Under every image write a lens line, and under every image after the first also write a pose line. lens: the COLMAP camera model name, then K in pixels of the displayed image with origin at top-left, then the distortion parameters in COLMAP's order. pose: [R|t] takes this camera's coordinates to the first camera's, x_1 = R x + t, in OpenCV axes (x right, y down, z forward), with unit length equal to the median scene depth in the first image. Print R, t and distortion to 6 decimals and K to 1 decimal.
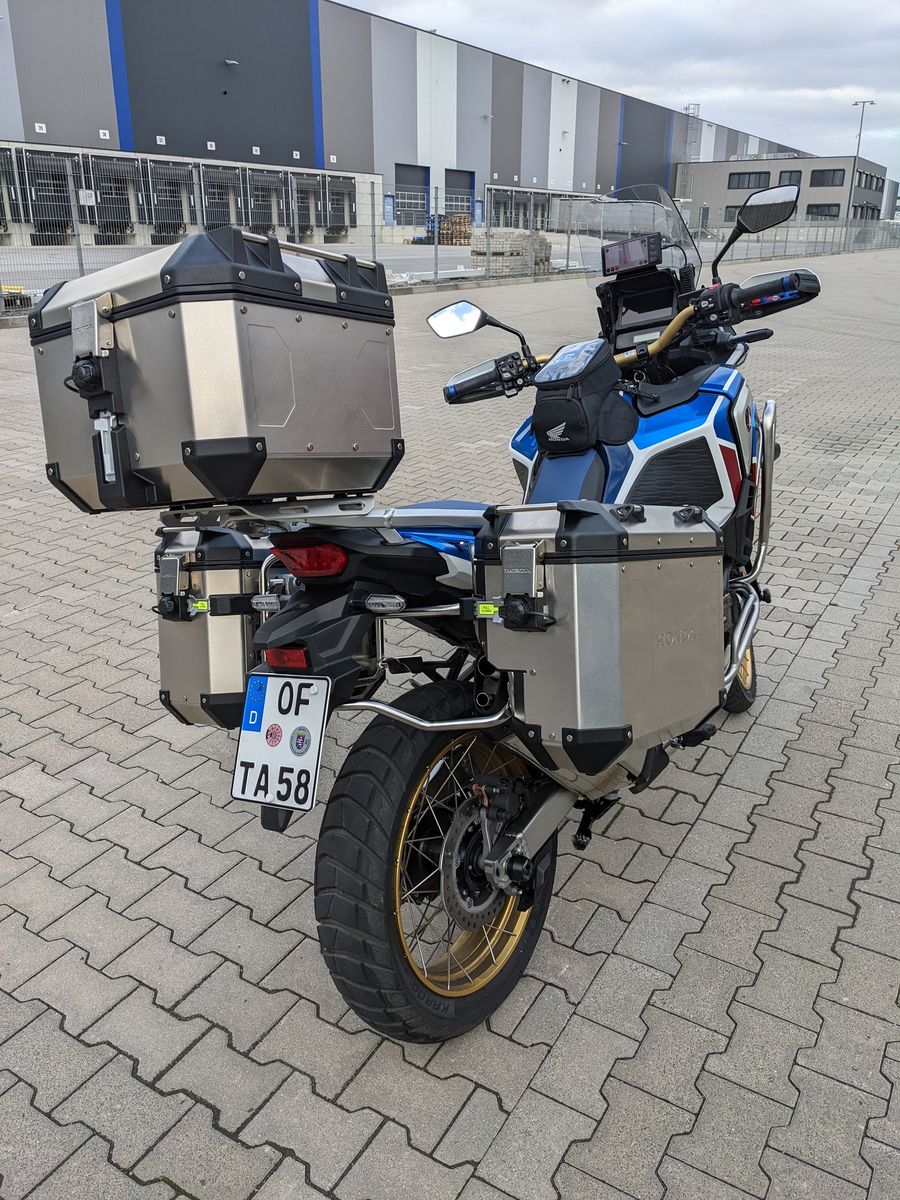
lens RADIAL K [[947.8, 0, 452.7], [0, 947.8, 590.2], [0, 0, 1]] dist [0.047383, -0.063891]
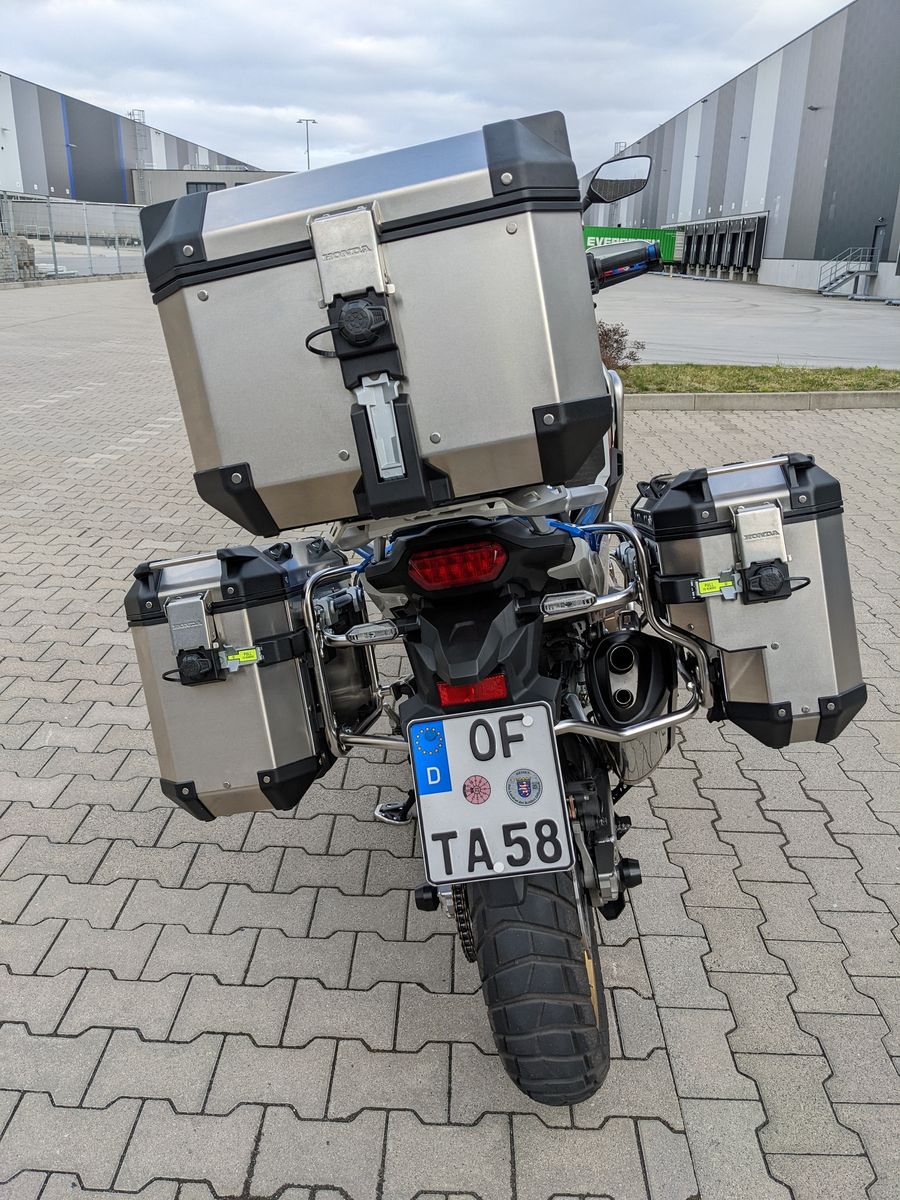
lens RADIAL K [[938.1, 0, 450.0], [0, 938.1, 600.0], [0, 0, 1]] dist [0.058803, -0.086612]
pose [[0.868065, -0.158690, 0.470406, -0.537193], [0.157401, 0.986625, 0.042374, -0.038993], [-0.470838, 0.037259, 0.881432, 0.307627]]
